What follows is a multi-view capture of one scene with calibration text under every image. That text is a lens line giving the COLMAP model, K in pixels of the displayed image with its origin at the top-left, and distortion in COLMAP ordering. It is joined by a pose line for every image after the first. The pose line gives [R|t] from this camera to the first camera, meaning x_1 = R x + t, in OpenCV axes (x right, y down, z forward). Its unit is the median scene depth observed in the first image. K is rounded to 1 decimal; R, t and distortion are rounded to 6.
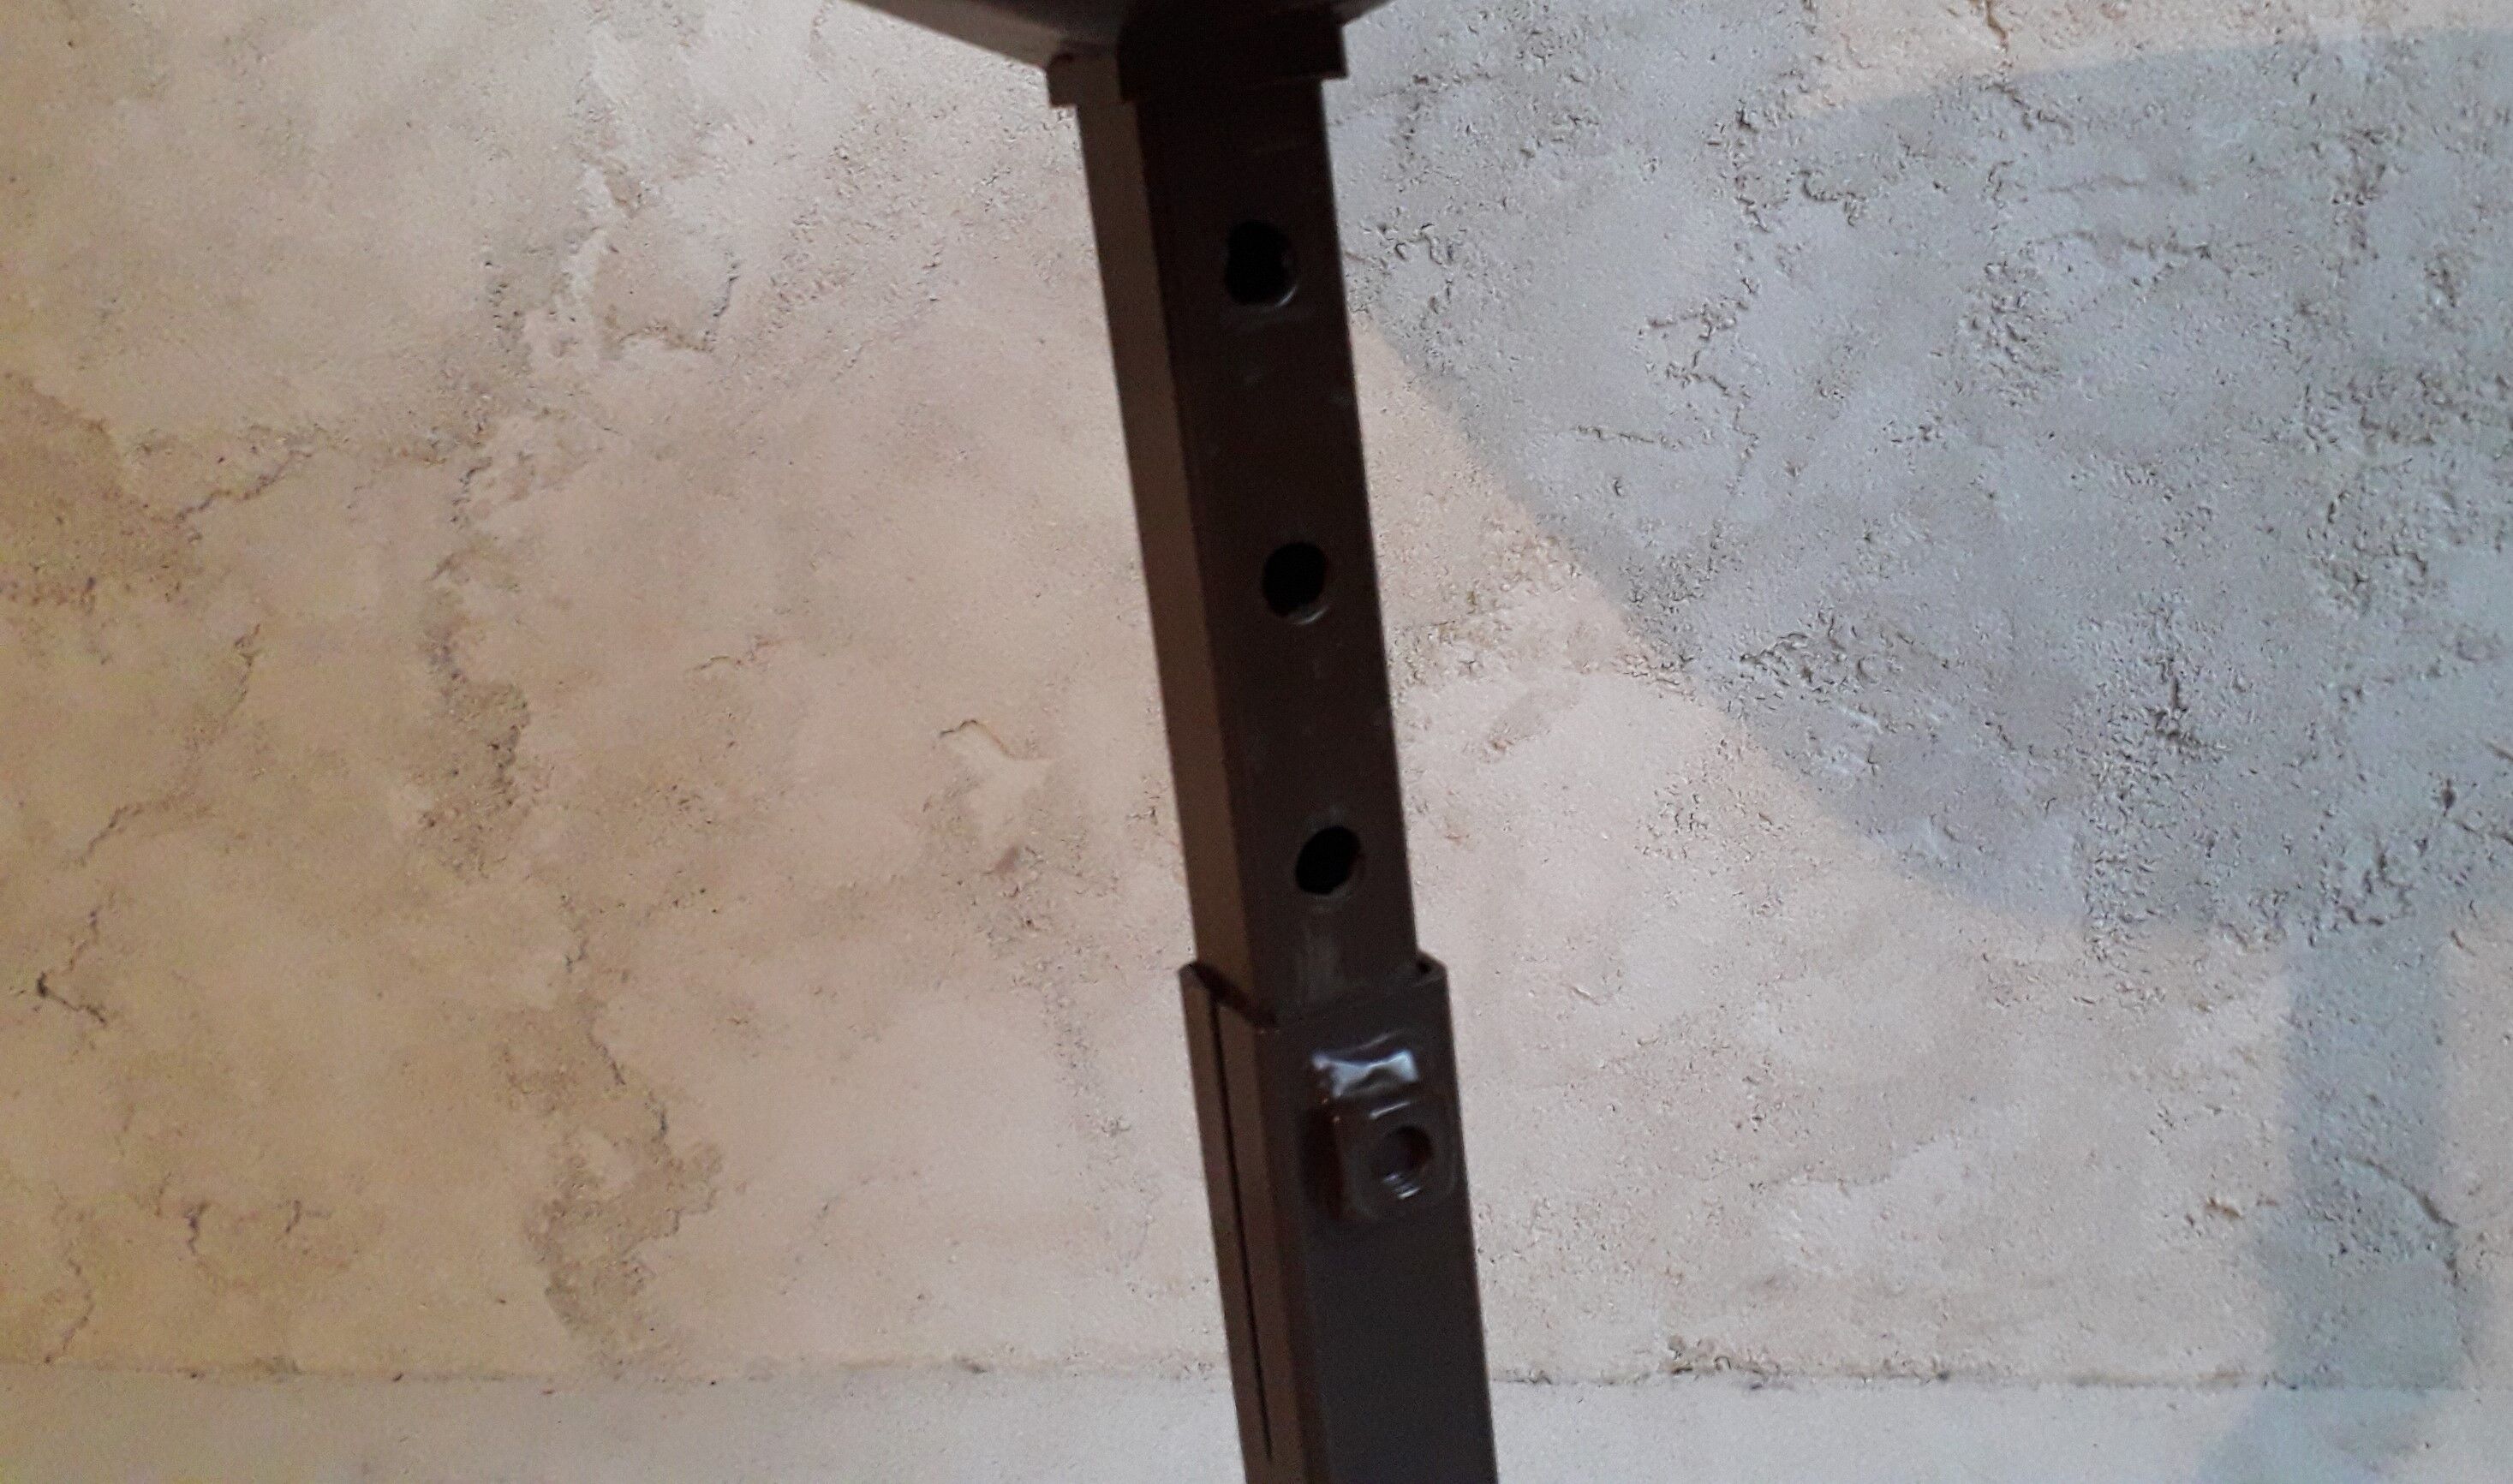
lens RADIAL K [[2496.1, 0, 1363.5], [0, 2496.1, 744.3], [0, 0, 1]] dist [0.079606, -0.211637]
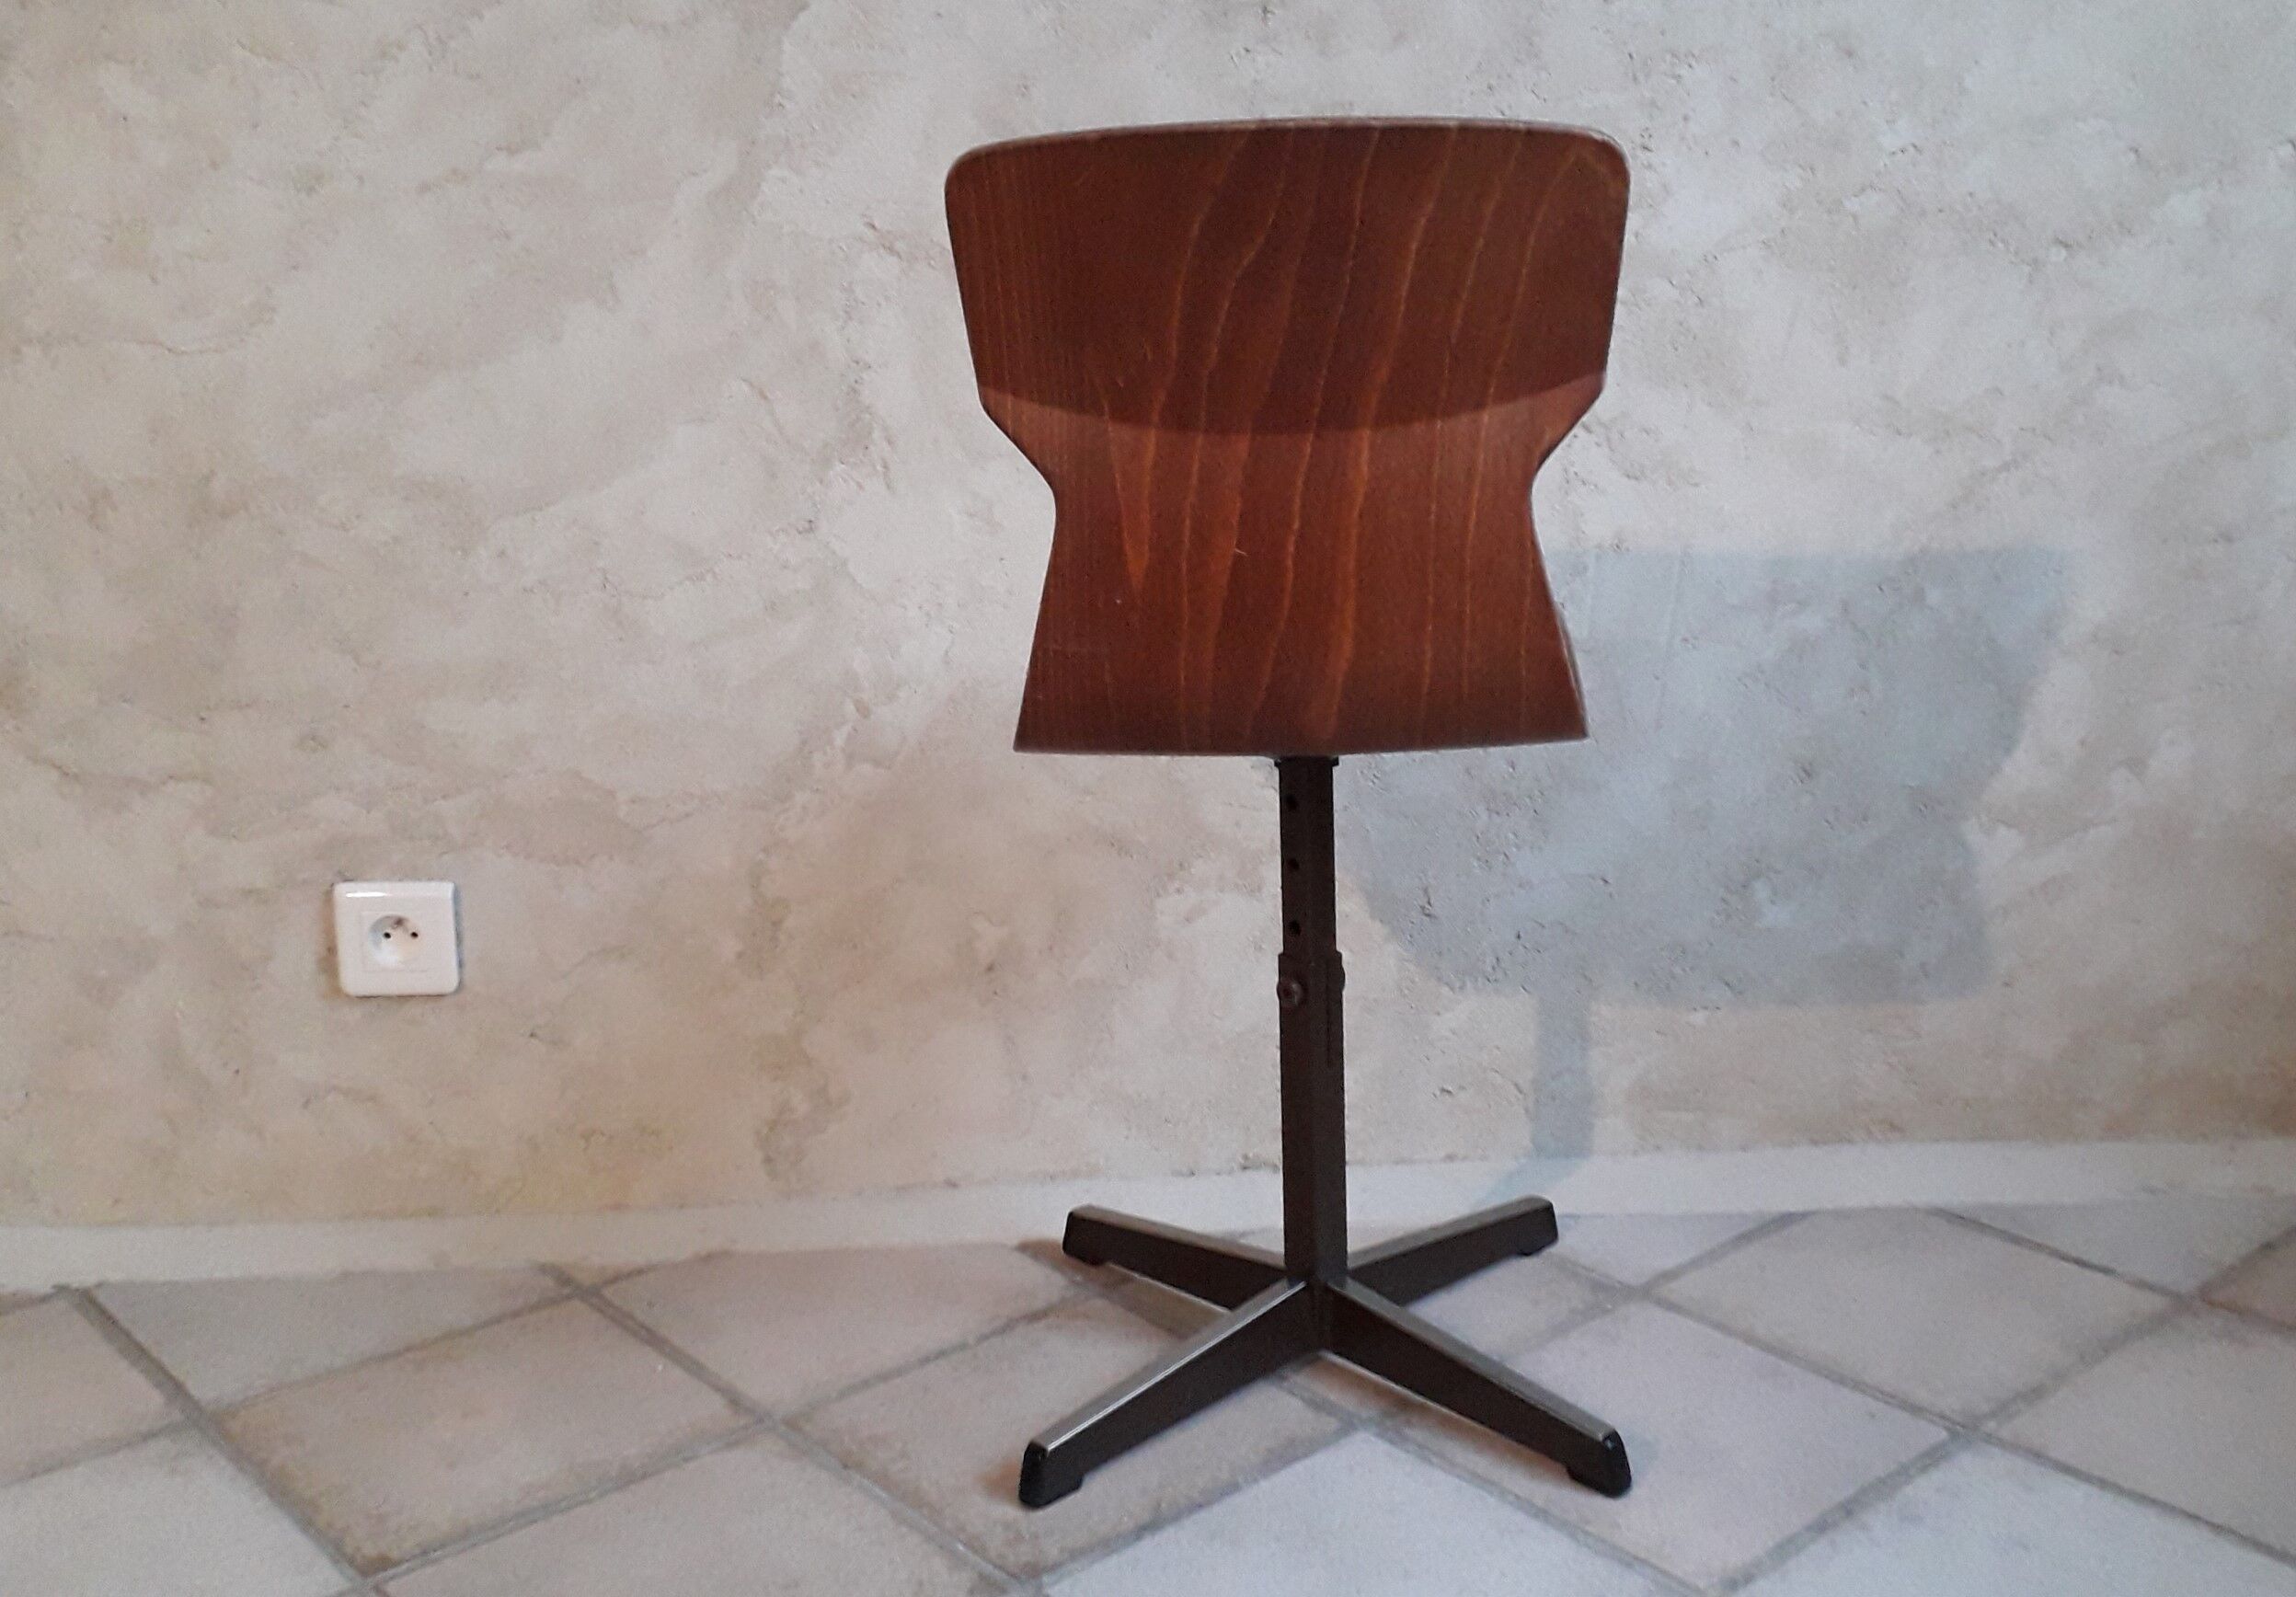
lens RADIAL K [[2413.2, 0, 1255.4], [0, 2413.2, 799.8], [0, 0, 1]] dist [0.137673, -0.305712]
pose [[0.966955, 0.011055, 0.254709, -0.506990], [0.007130, 0.997496, -0.070359, 0.051099], [-0.254849, 0.069850, 0.964455, -1.432744]]
